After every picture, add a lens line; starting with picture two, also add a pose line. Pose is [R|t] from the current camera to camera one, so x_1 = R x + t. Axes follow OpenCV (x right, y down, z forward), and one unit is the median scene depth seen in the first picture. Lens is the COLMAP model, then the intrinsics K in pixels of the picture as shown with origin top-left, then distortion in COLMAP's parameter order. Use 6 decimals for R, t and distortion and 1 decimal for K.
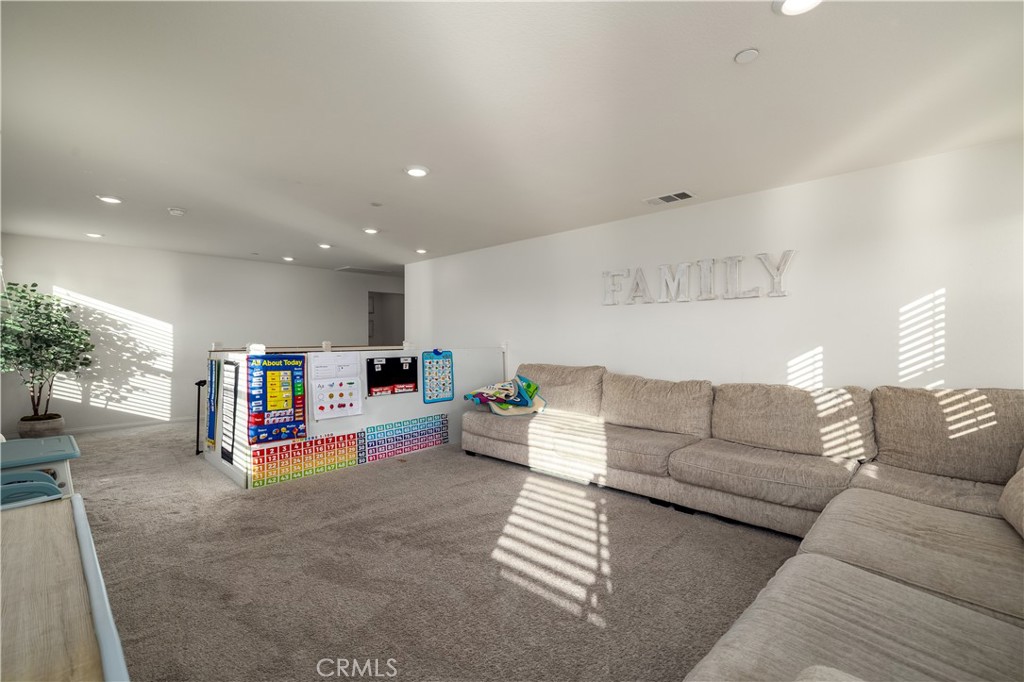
lens RADIAL K [[437.3, 0, 512.0], [0, 437.3, 341.0], [0, 0, 1]] dist [0.003977, 0.000347]
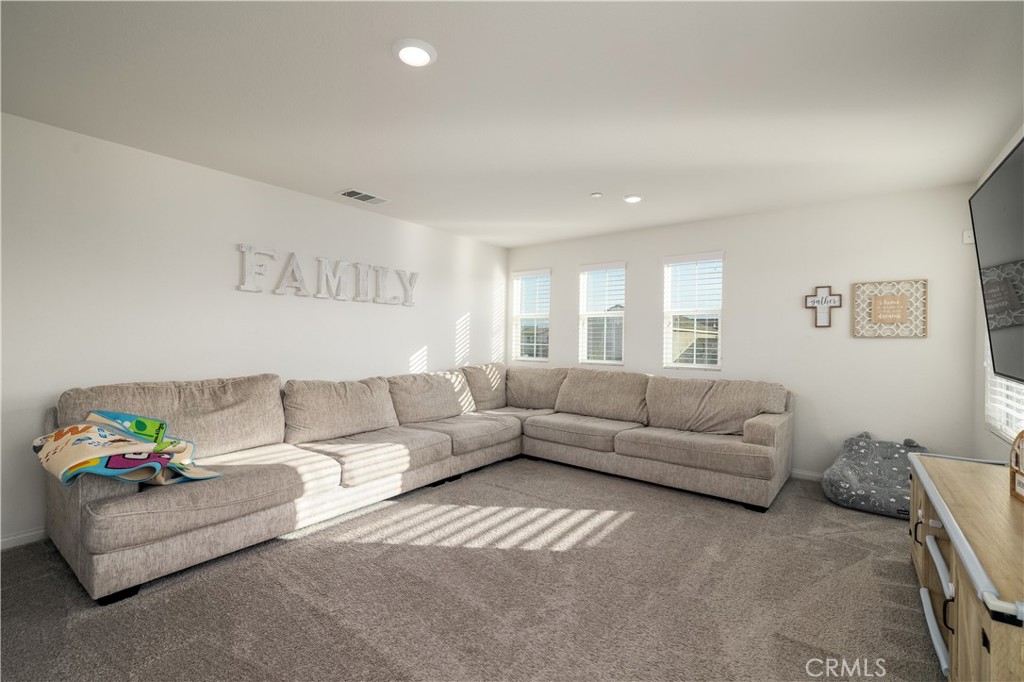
lens RADIAL K [[437.3, 0, 512.0], [0, 437.3, 341.0], [0, 0, 1]] dist [0.003977, 0.000347]
pose [[-0.111234, -0.013910, 0.993697, -0.716686], [-0.009436, 0.999872, 0.012940, -0.016759], [-0.993749, -0.007937, -0.111351, 0.832693]]
